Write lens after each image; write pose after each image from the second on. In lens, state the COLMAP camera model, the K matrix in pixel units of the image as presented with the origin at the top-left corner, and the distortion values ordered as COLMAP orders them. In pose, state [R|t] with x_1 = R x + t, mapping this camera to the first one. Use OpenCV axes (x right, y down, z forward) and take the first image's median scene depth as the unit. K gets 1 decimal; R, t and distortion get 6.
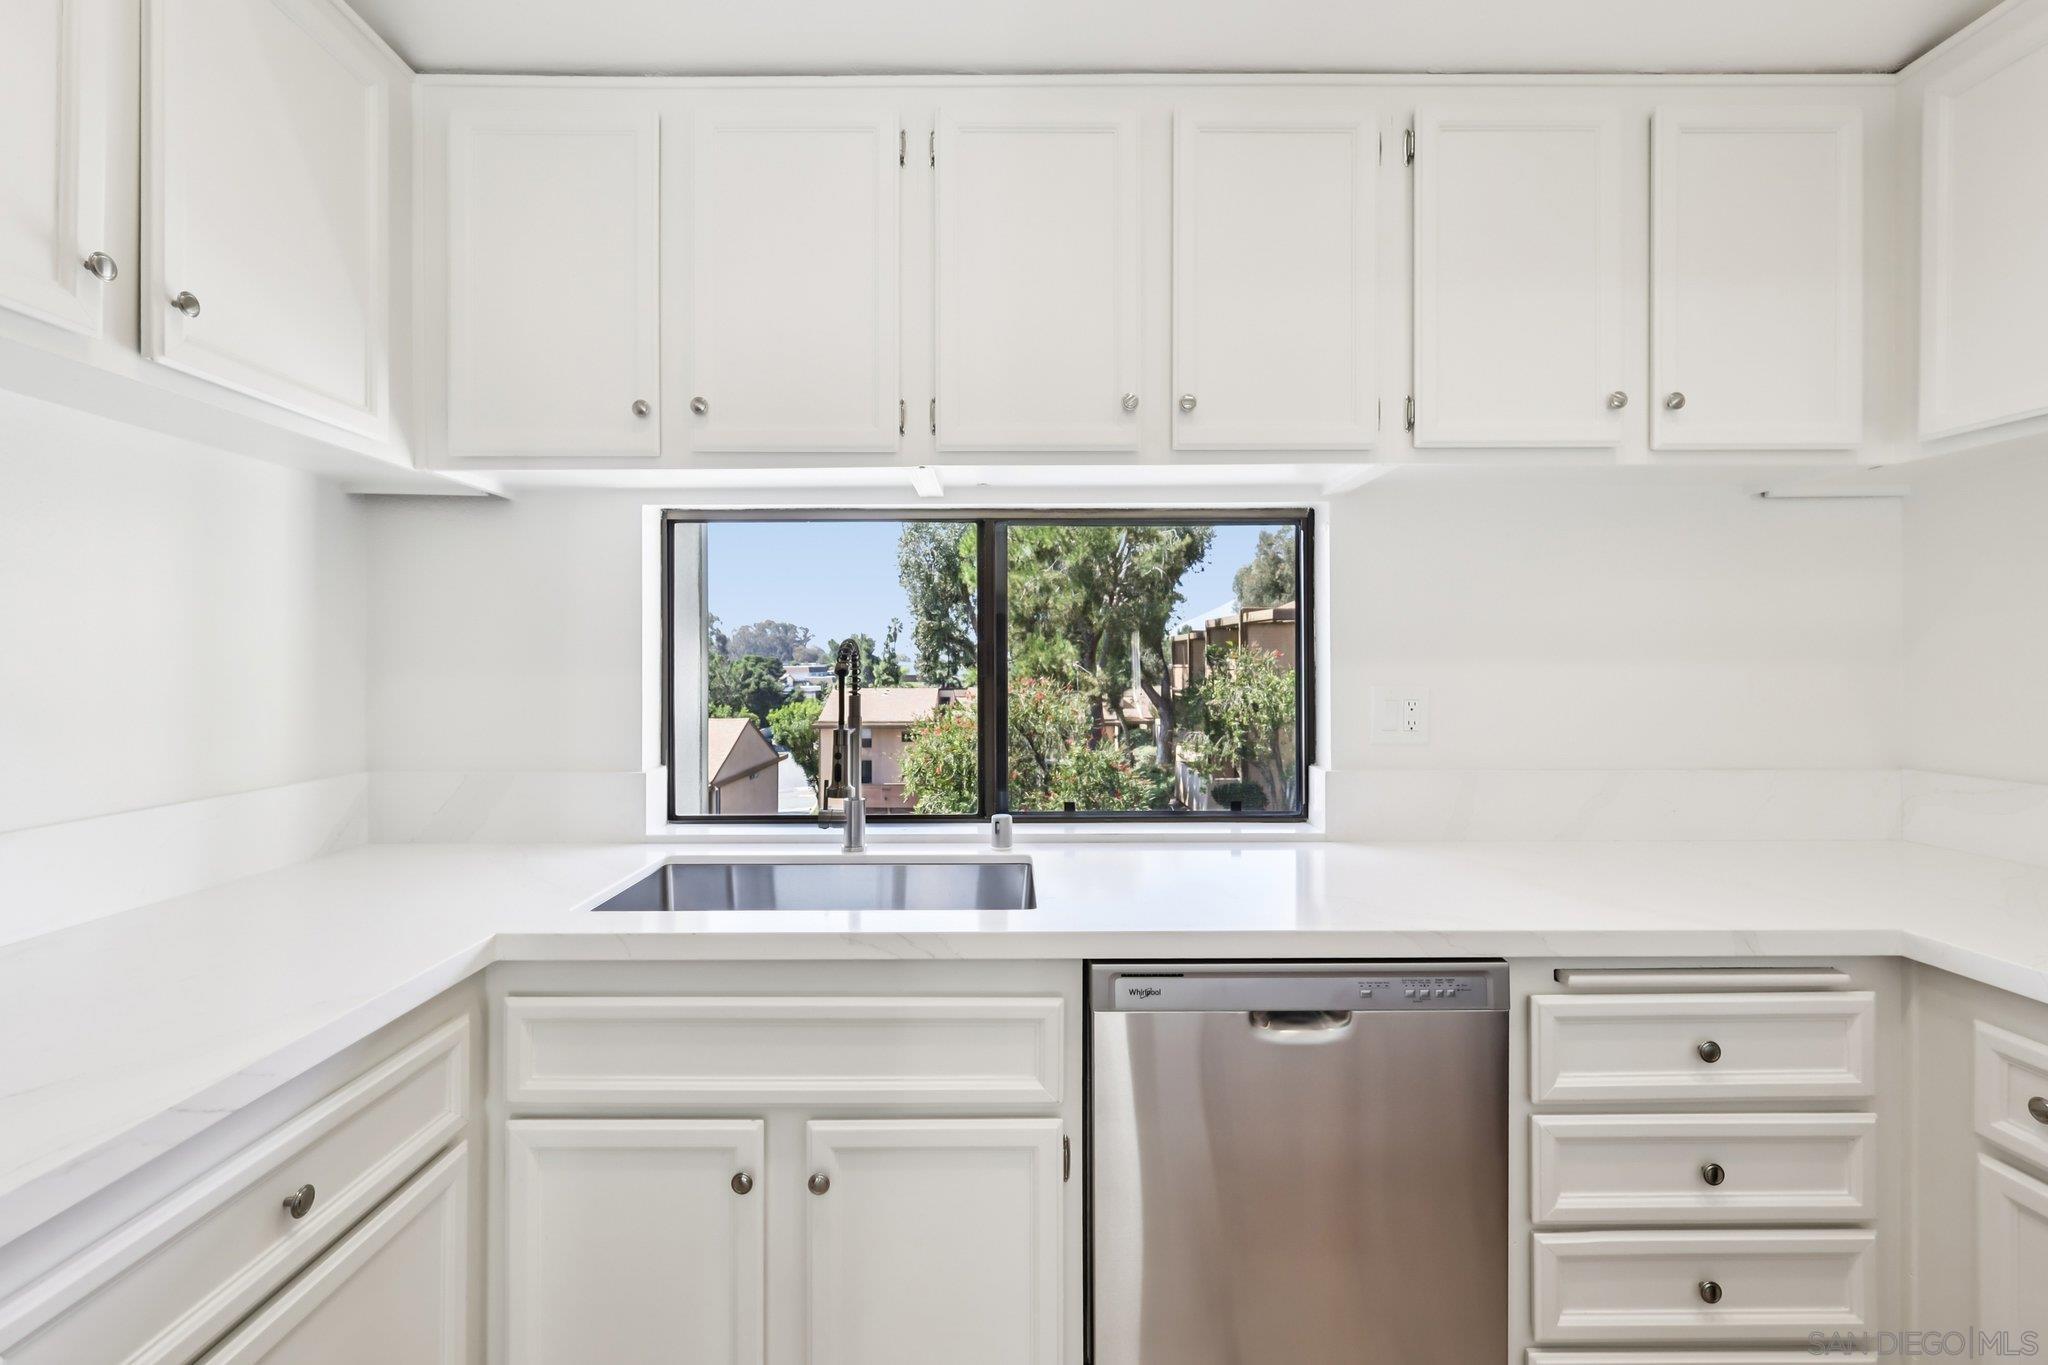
lens RADIAL K [[891.4, 0, 1021.6], [0, 891.4, 666.7], [0, 0, 1]] dist [0.001445, 0.000505]
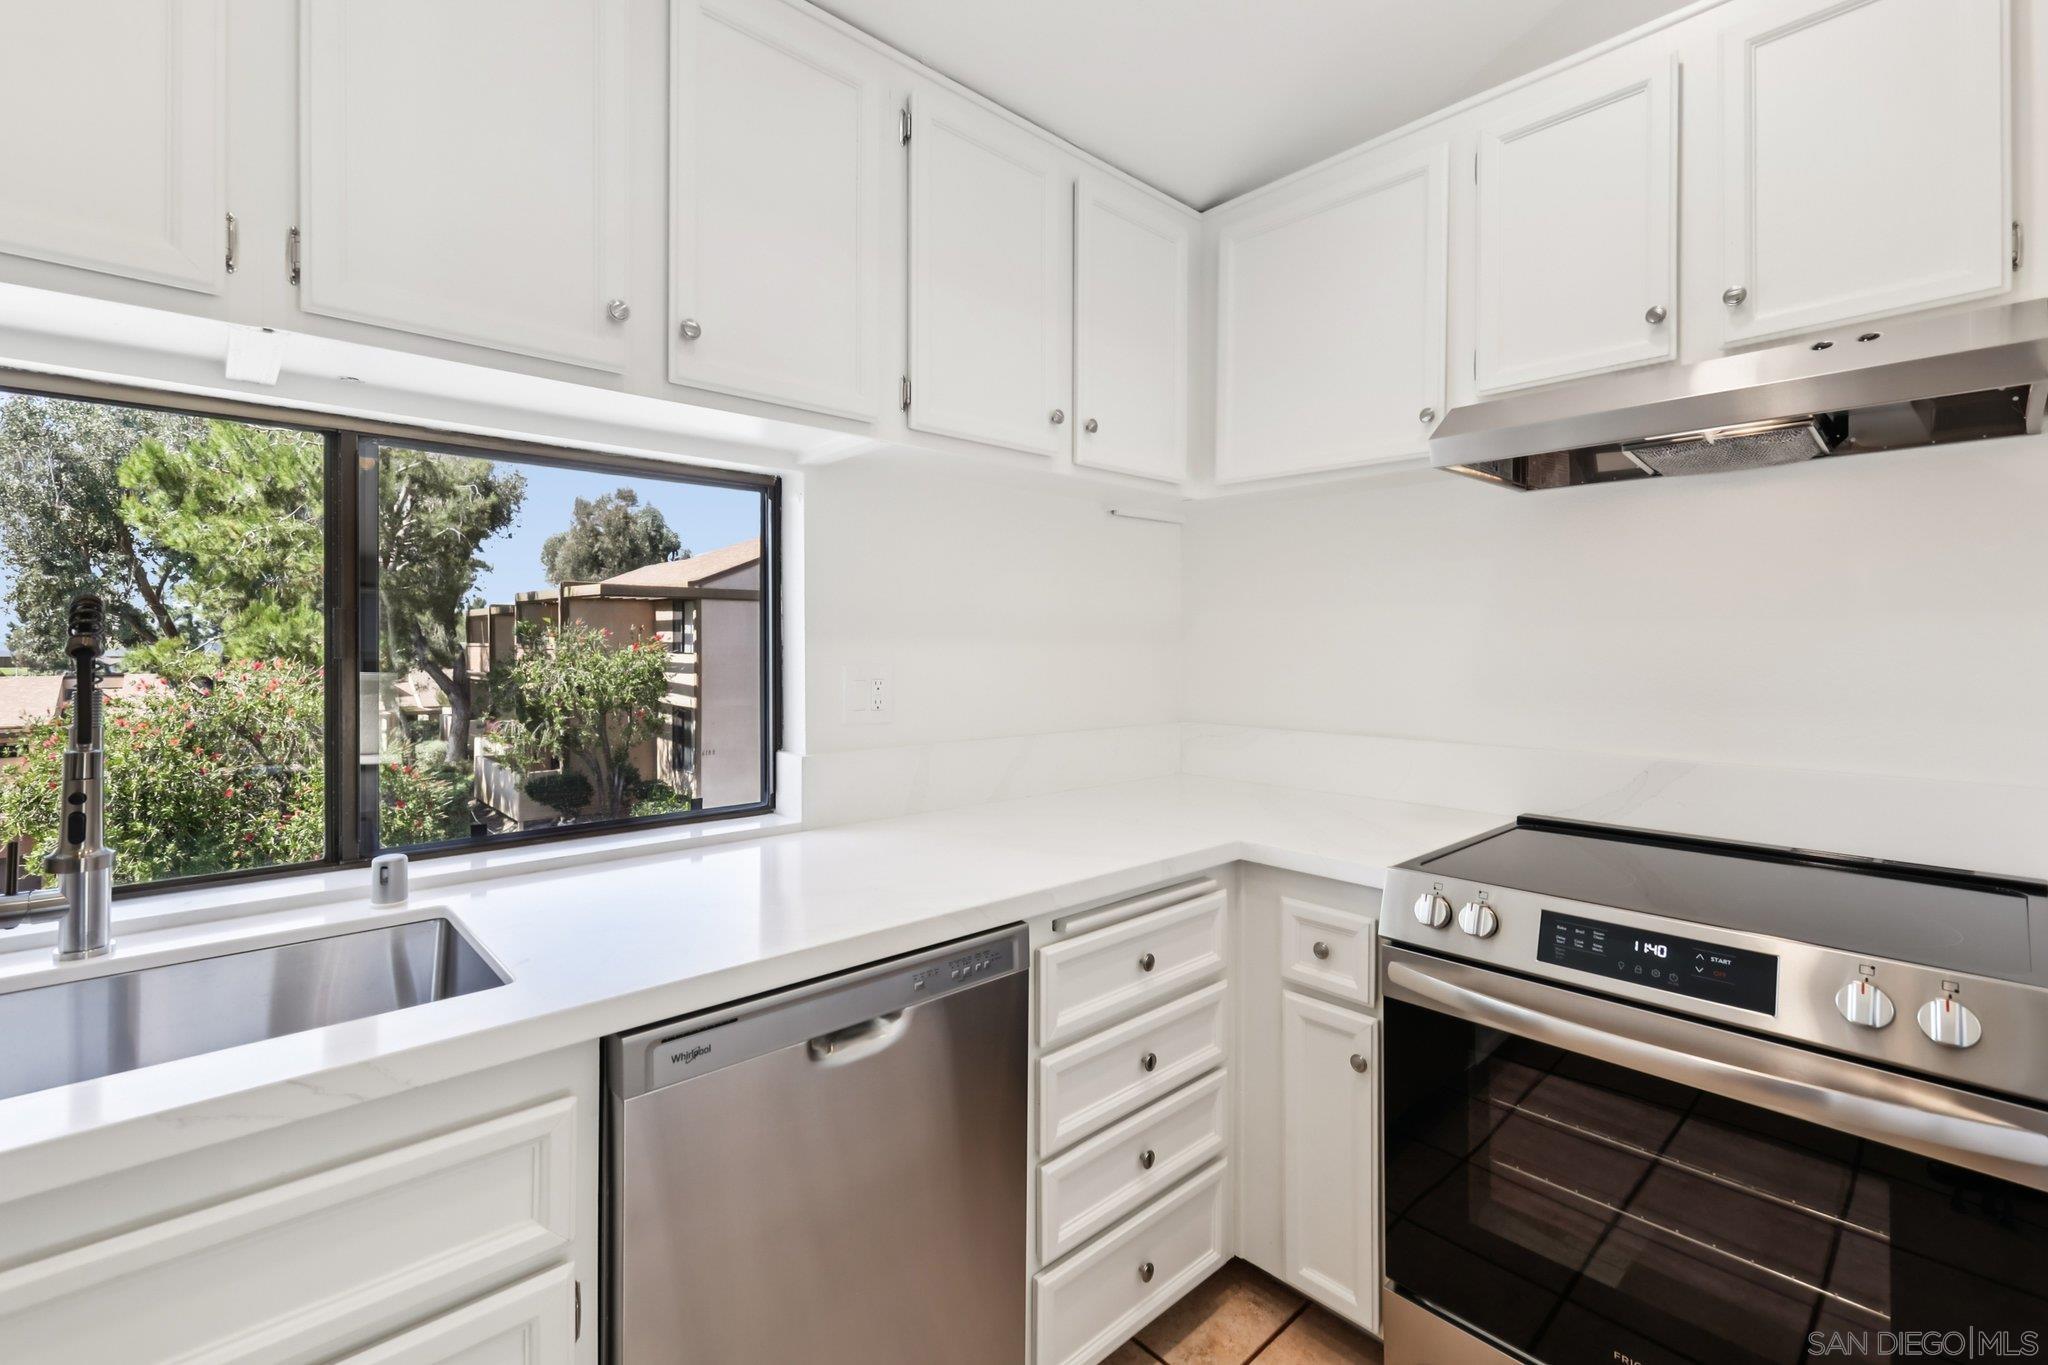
lens RADIAL K [[891.4, 0, 1021.5], [0, 891.4, 645.8], [0, 0, 1]] dist [0.001445, 0.000505]
pose [[0.745004, 0.003172, 0.667052, -0.121639], [-0.002723, 0.999995, -0.001714, 0.000921], [-0.667054, -0.000539, 0.745009, 0.147743]]
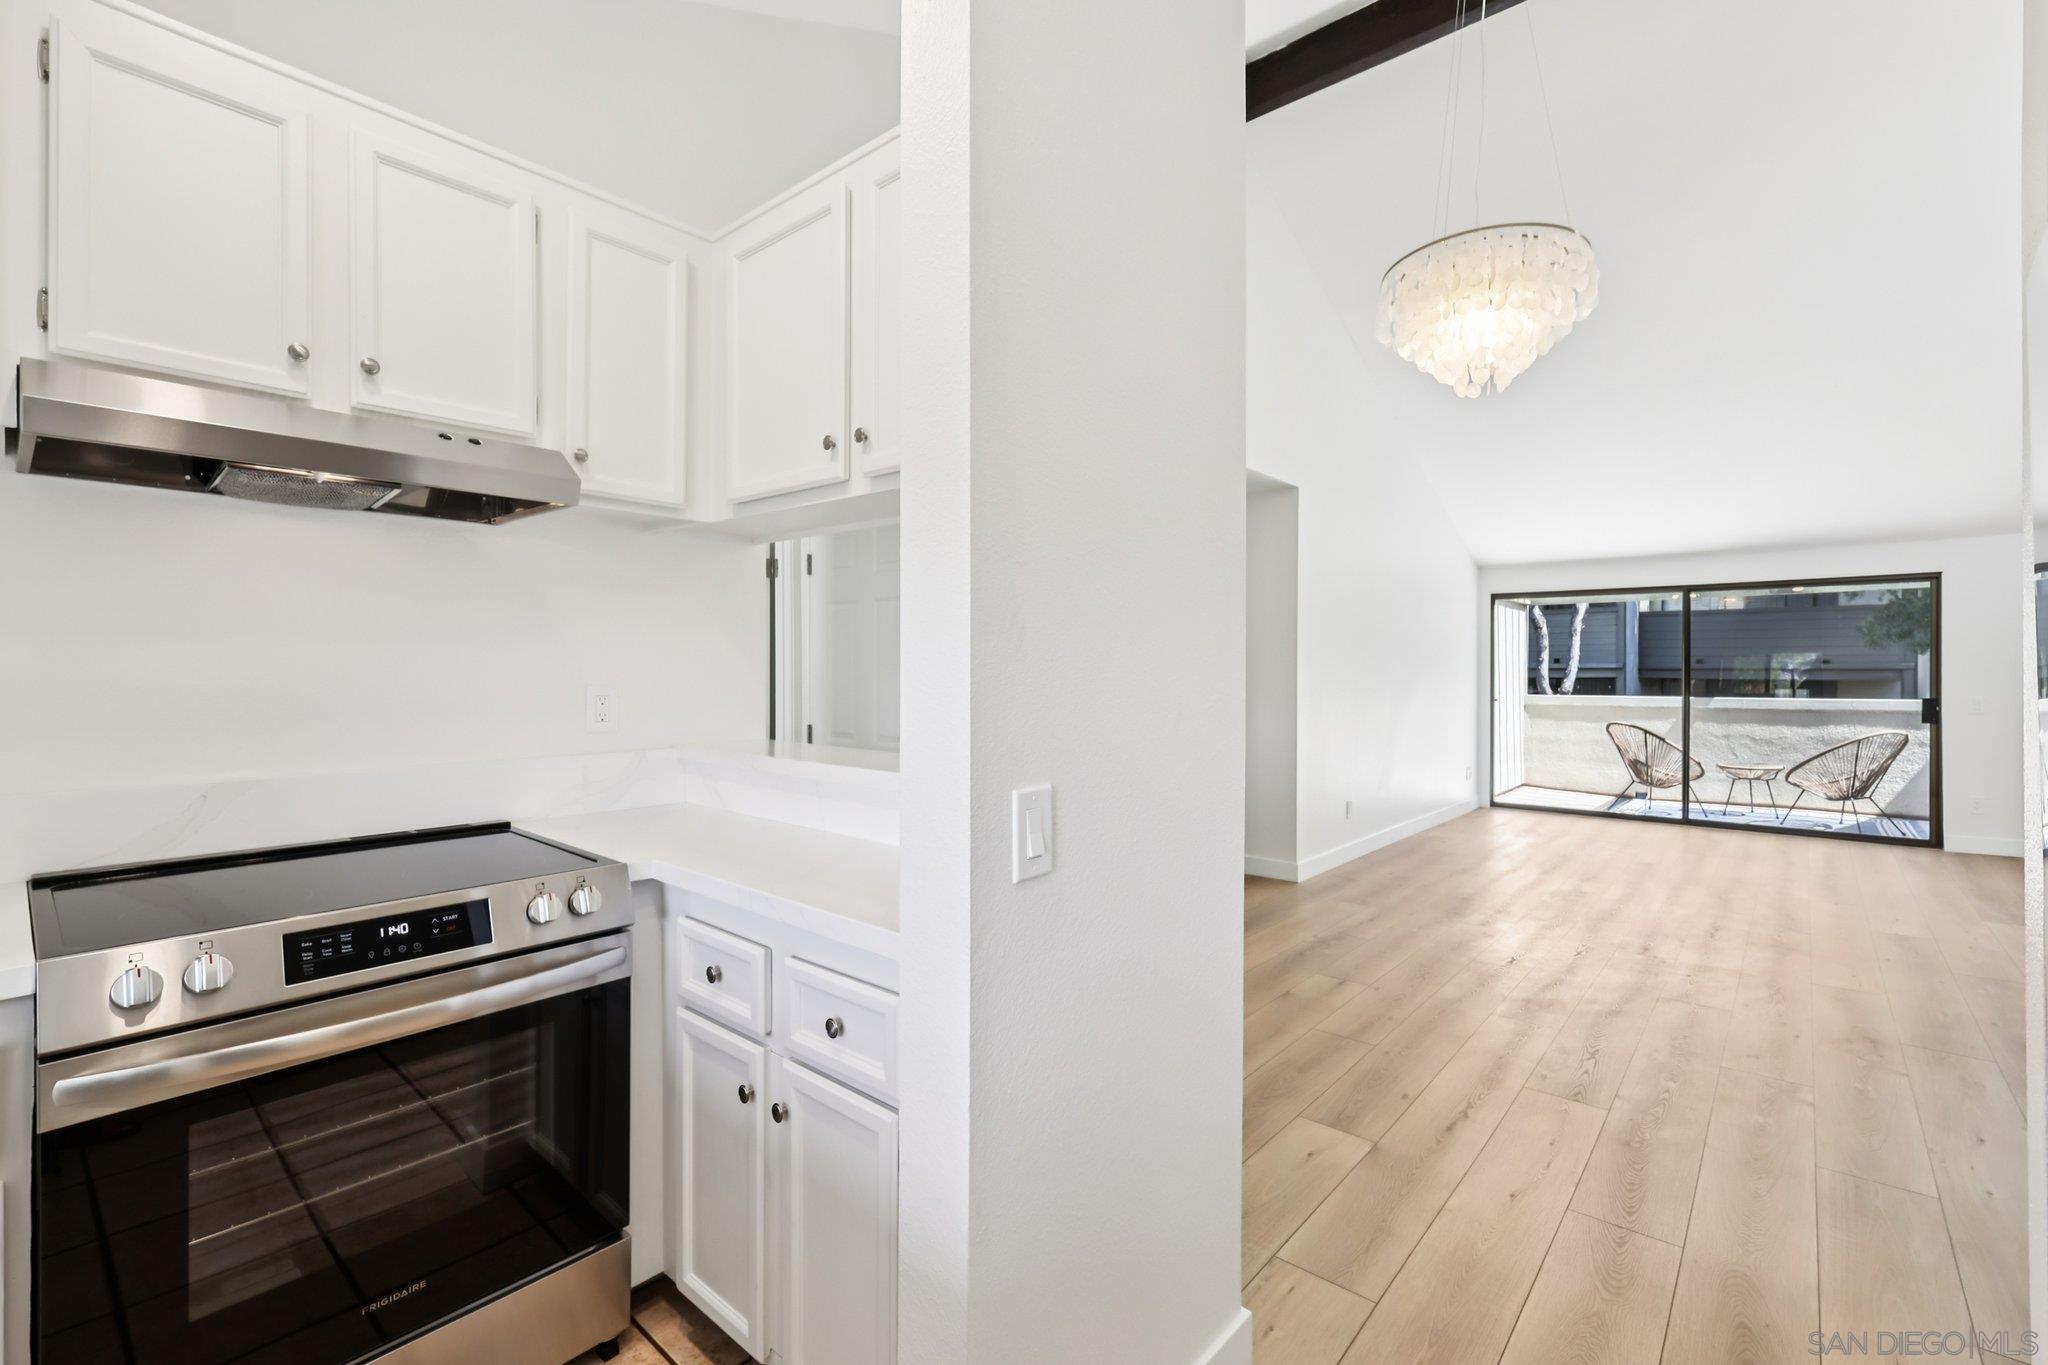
lens RADIAL K [[891.4, 0, 1030.8], [0, 891.4, 671.6], [0, 0, 1]] dist [0.001445, 0.000505]
pose [[-0.747635, -0.002645, 0.664105, -0.246261], [0.002563, 0.999973, 0.006868, -0.001169], [-0.664105, 0.006837, -0.747608, 0.547711]]
